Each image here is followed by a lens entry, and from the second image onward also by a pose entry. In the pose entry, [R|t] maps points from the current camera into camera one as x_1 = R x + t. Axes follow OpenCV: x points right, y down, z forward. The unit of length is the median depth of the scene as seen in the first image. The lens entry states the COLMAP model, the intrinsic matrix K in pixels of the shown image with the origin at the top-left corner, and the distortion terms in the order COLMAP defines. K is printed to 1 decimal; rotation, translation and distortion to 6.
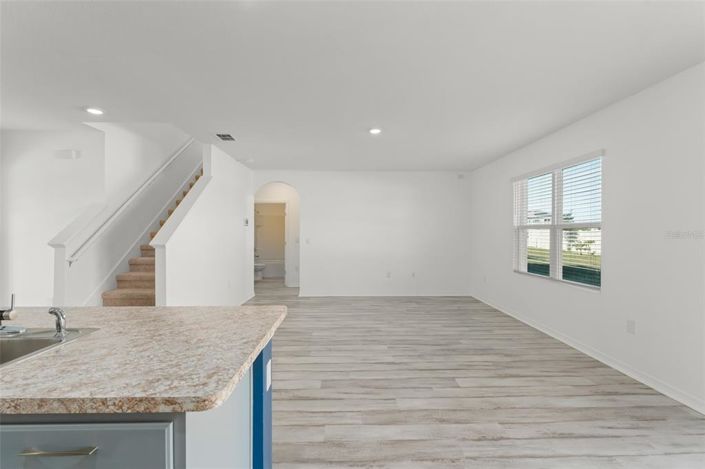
lens RADIAL K [[324.2, 0, 352.5], [0, 324.2, 234.5], [0, 0, 1]] dist [0.000093, -0.000068]
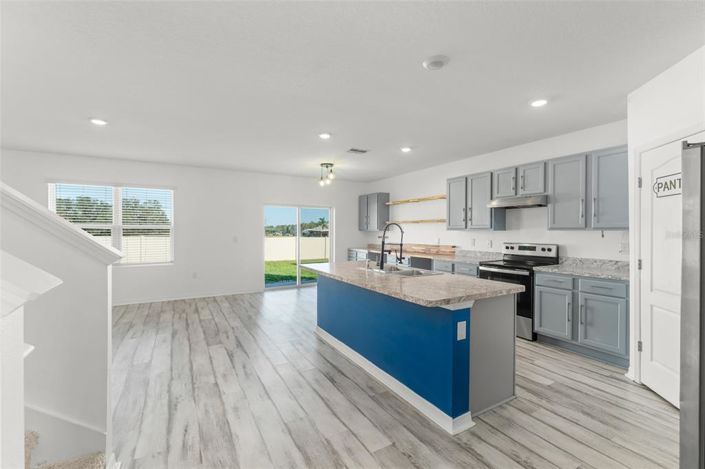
lens RADIAL K [[301.8, 0, 350.1], [0, 301.8, 233.1], [0, 0, 1]] dist [-0.001245, 0.000011]
pose [[-0.474271, -0.008276, 0.880340, -1.330901], [0.001859, 0.999944, 0.010402, -0.013152], [-0.880377, 0.006570, -0.474229, 1.001668]]
